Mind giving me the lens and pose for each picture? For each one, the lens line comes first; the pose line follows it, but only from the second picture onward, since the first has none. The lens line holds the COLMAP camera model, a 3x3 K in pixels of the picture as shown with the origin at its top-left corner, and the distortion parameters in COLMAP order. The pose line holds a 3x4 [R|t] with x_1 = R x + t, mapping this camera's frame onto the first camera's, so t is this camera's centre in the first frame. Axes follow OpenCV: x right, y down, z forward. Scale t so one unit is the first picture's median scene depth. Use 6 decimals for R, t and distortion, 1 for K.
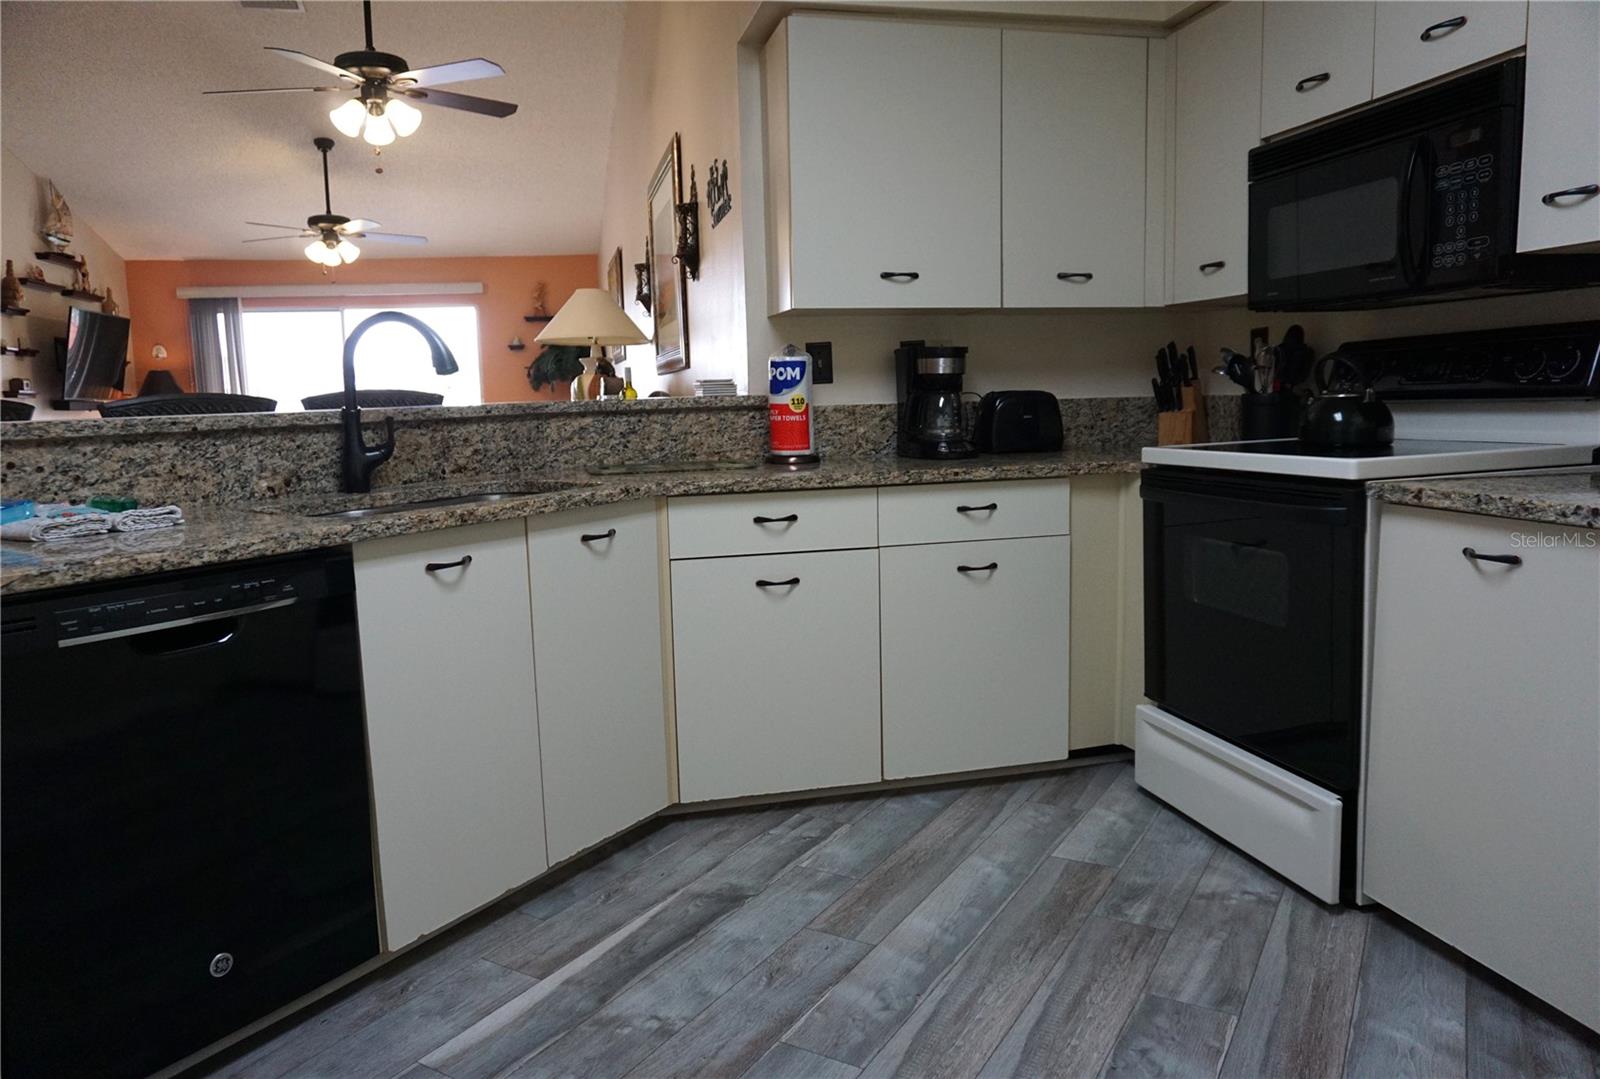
lens RADIAL K [[1070.1, 0, 800.0], [0, 1070.1, 539.5], [0, 0, 1]] dist [-0.056092, 0.006373]
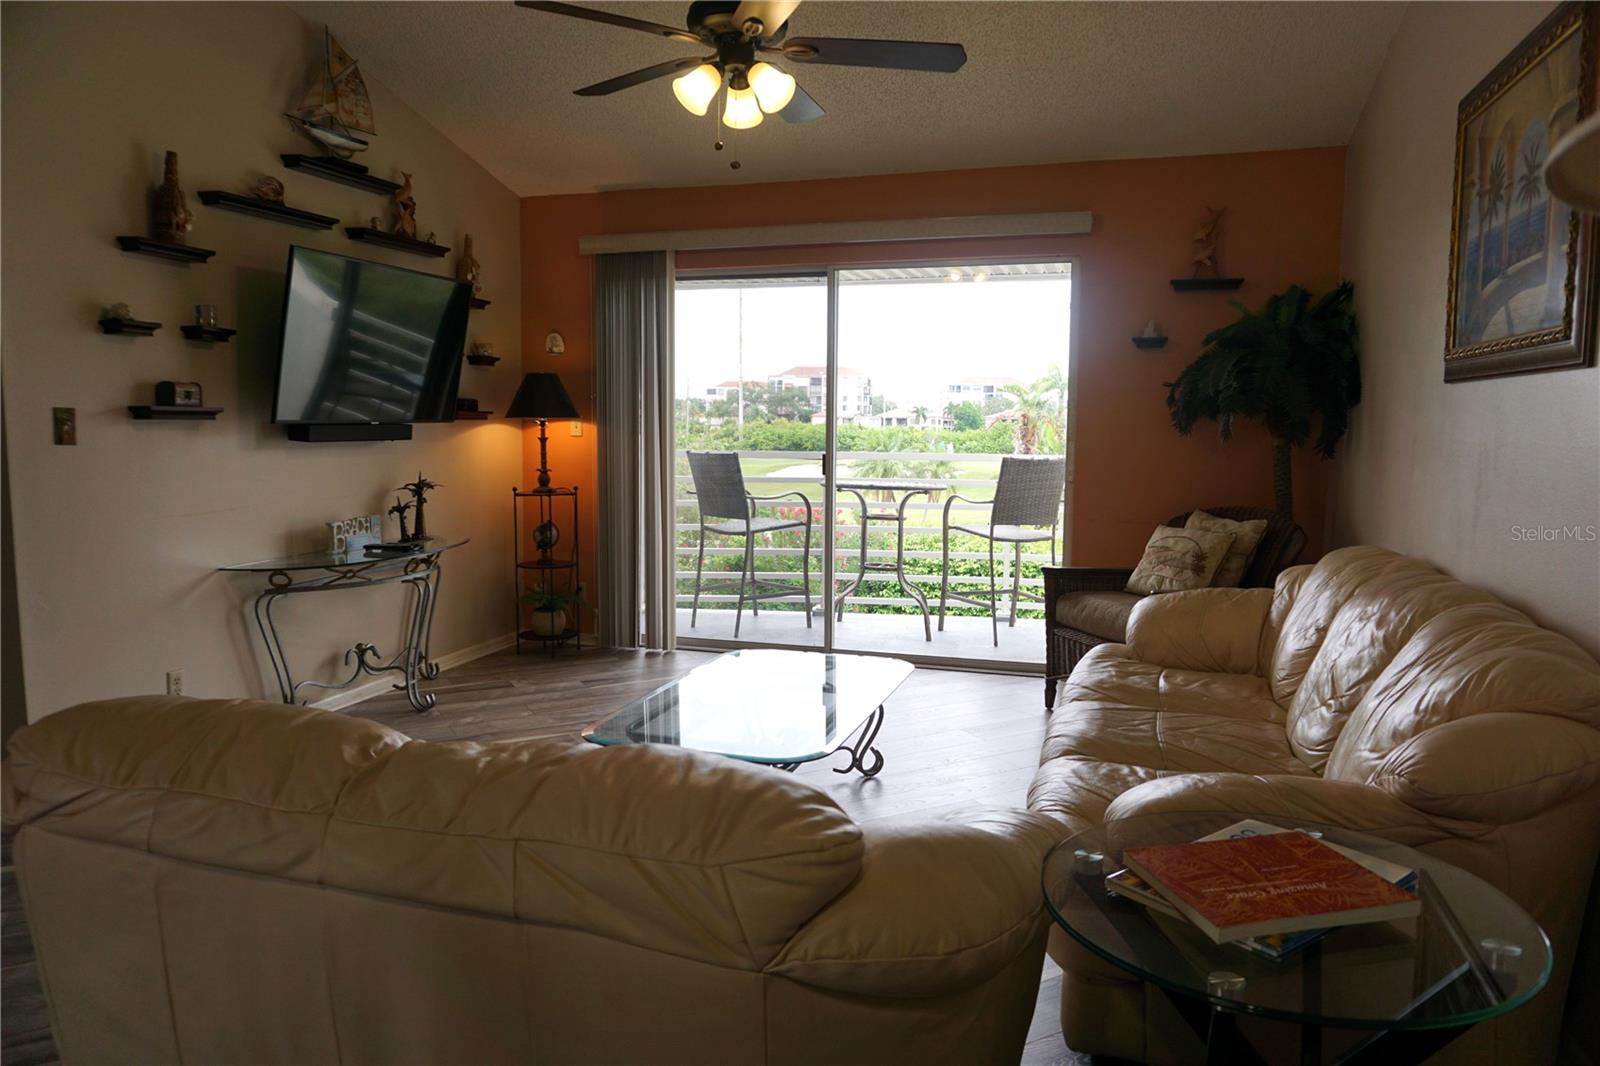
lens RADIAL K [[1066.9, 0, 800.0], [0, 1066.9, 533.0], [0, 0, 1]] dist [-0.054138, 0.034518]
pose [[0.860630, 0.088288, -0.501518, -0.165127], [-0.097141, 0.995234, 0.008505, -0.088182], [0.499879, 0.041398, 0.865105, 0.540457]]
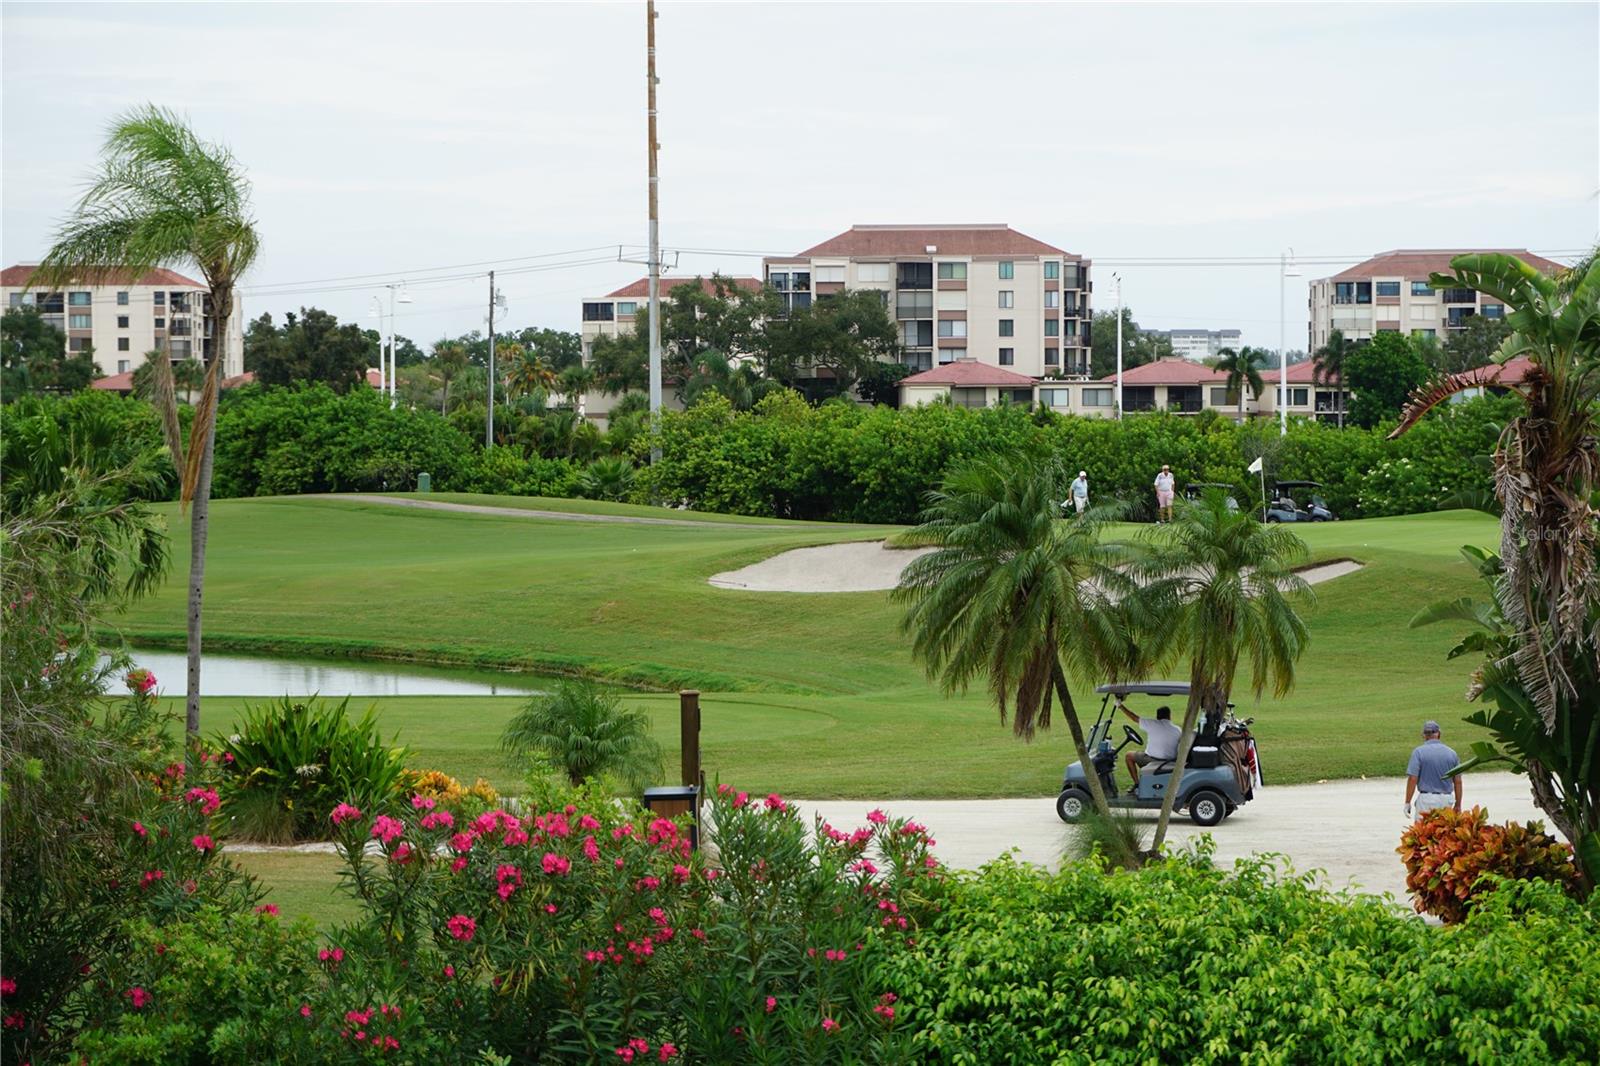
lens RADIAL K [[3242.5, 0, 800.0], [0, 3242.5, 533.0], [0, 0, 1]] dist [-0.016151, -0.051685]
pose [[0.846341, 0.047268, -0.530540, -0.330931], [-0.087822, 0.994806, -0.051467, -0.163502], [0.525352, 0.090152, 0.846096, 1.102859]]
